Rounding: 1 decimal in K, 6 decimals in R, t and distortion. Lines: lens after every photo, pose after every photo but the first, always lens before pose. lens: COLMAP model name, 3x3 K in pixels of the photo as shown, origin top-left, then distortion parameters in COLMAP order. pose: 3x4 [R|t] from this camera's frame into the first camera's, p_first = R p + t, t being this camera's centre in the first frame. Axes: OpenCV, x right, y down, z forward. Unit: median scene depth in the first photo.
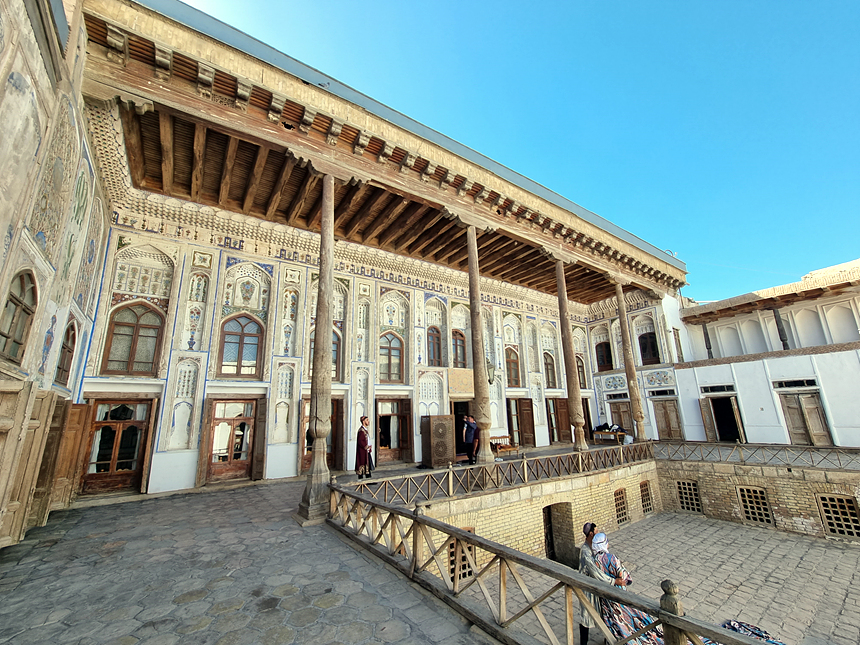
lens RADIAL K [[349.6, 0, 429.2], [0, 349.6, 331.3], [0, 0, 1]] dist [-0.003728, 0.000182]
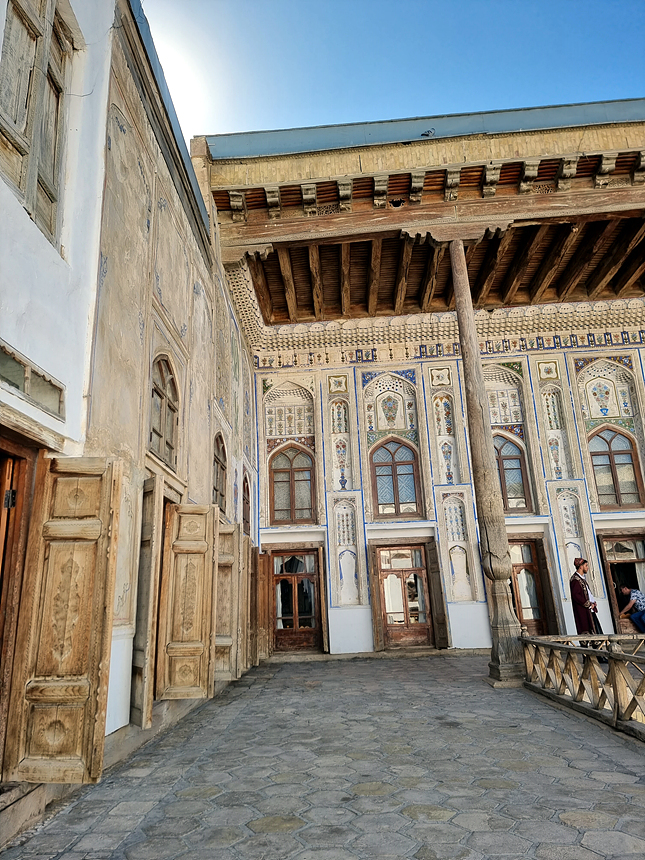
lens RADIAL K [[593.3, 0, 322.5], [0, 593.3, 430.0], [0, 0, 1]] dist [0.096425, -0.002102]
pose [[0.798431, -0.175980, -0.575794, 0.145694], [0.160324, 0.983945, -0.078408, 0.014945], [0.580348, -0.029709, 0.813827, -0.220529]]
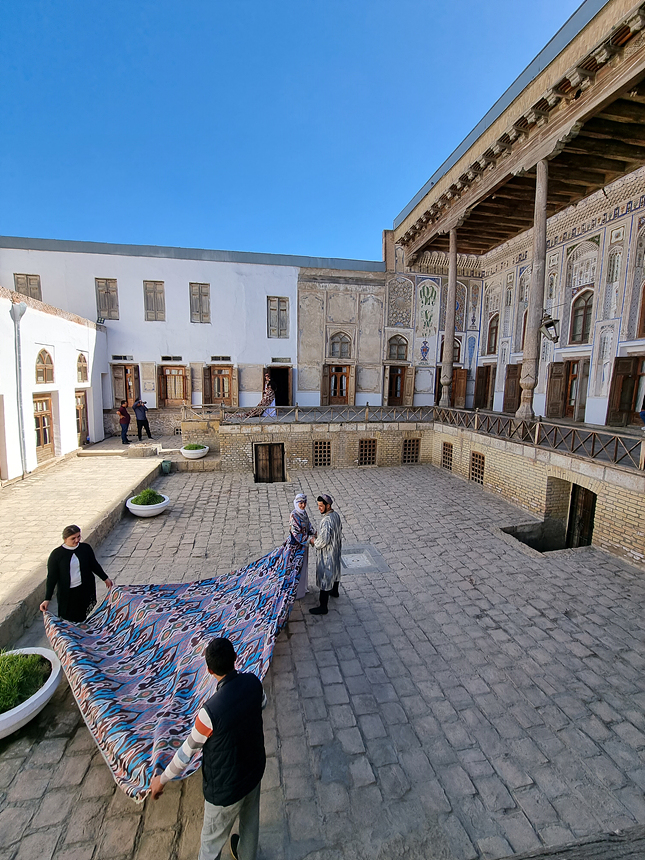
lens RADIAL K [[349.6, 0, 322.5], [0, 349.6, 430.0], [0, 0, 1]] dist [-0.003728, 0.000182]
pose [[-0.397312, 0.154600, -0.904567, 1.320032], [0.214525, 0.974043, 0.072249, 0.183844], [0.892257, -0.165347, -0.420165, 0.835226]]
